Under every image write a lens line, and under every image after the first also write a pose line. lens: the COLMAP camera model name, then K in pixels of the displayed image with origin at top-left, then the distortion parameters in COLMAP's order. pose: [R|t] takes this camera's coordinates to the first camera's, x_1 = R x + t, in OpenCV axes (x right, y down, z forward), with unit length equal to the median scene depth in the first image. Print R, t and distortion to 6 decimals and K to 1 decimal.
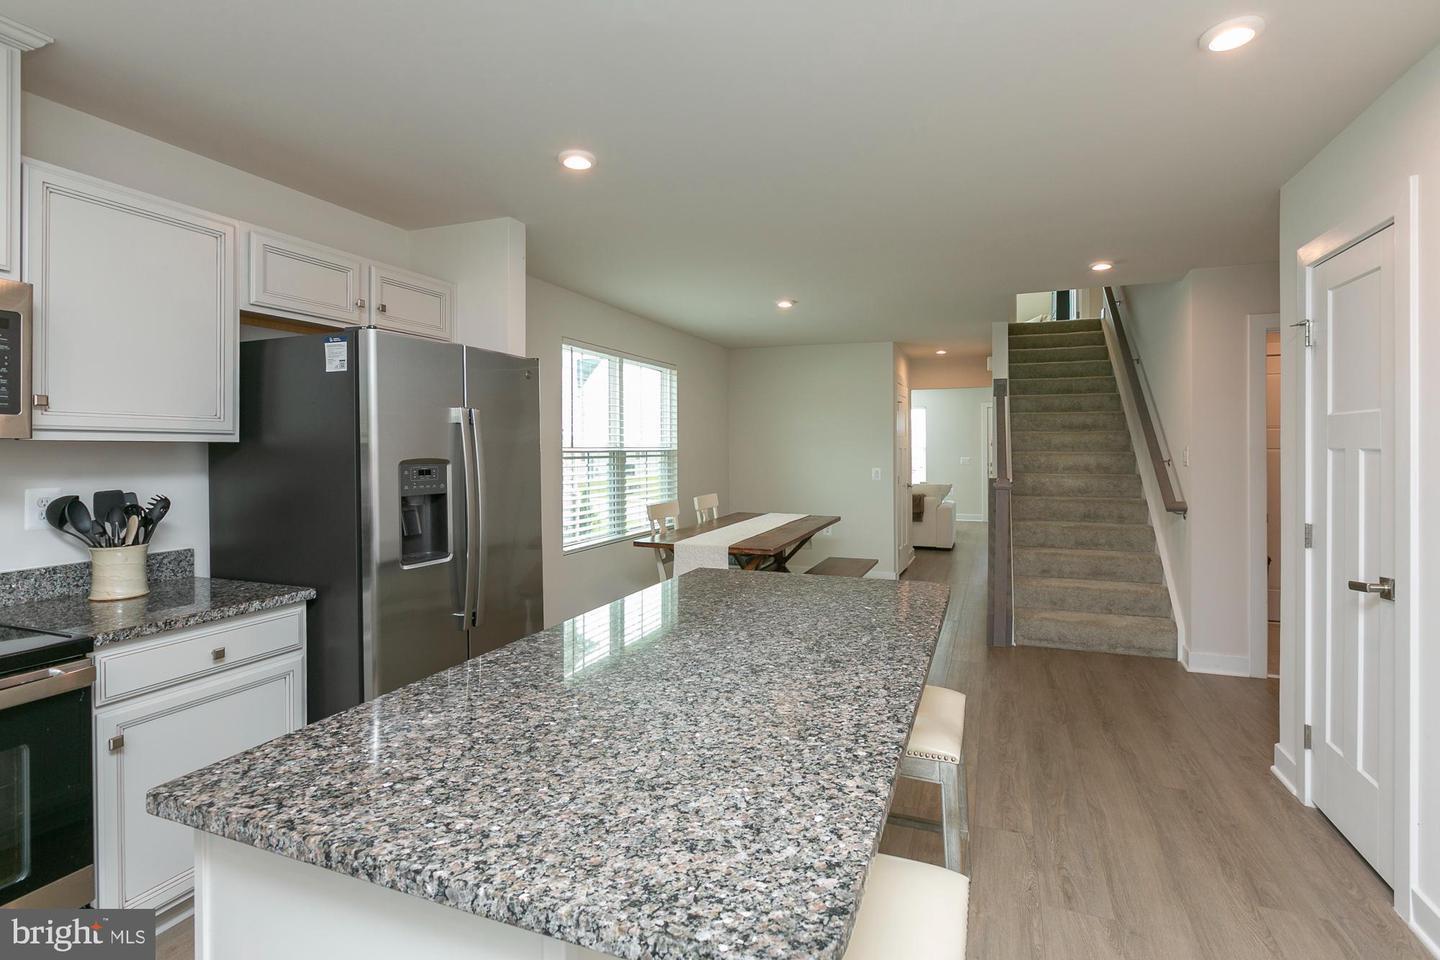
lens RADIAL K [[705.4, 0, 729.9], [0, 705.4, 441.7], [0, 0, 1]] dist [-0.001331, 0.000867]
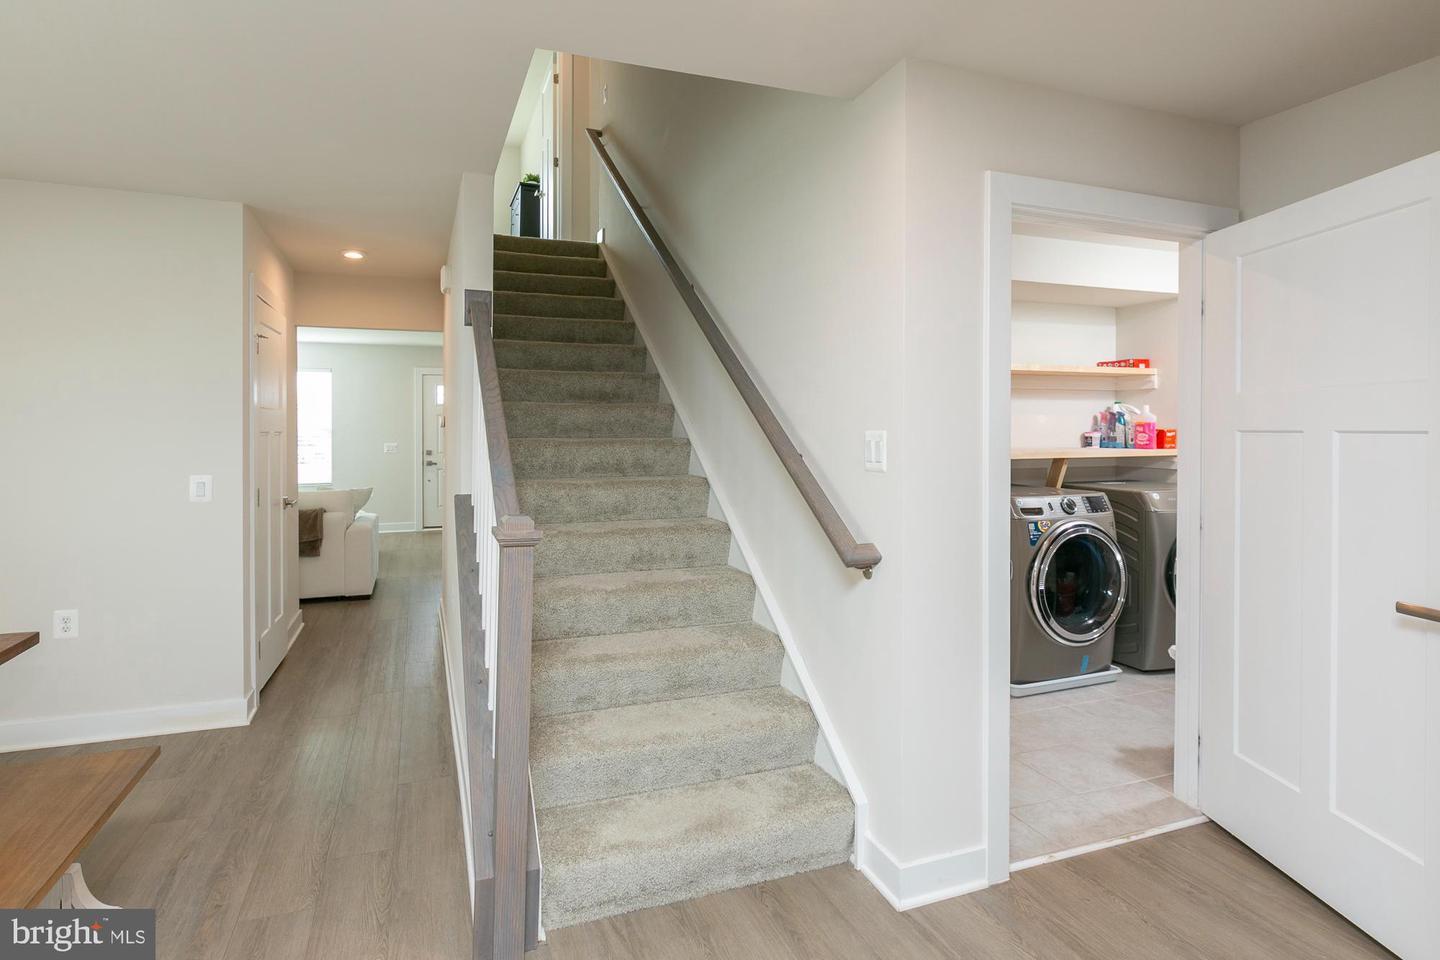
lens RADIAL K [[732.9, 0, 686.8], [0, 732.9, 430.8], [0, 0, 1]] dist [-0.002935, -0.001607]
pose [[0.755389, 0.000349, 0.655276, 0.152726], [-0.007341, 0.999942, 0.007930, 0.002721], [-0.655235, -0.010800, 0.755348, 0.497235]]
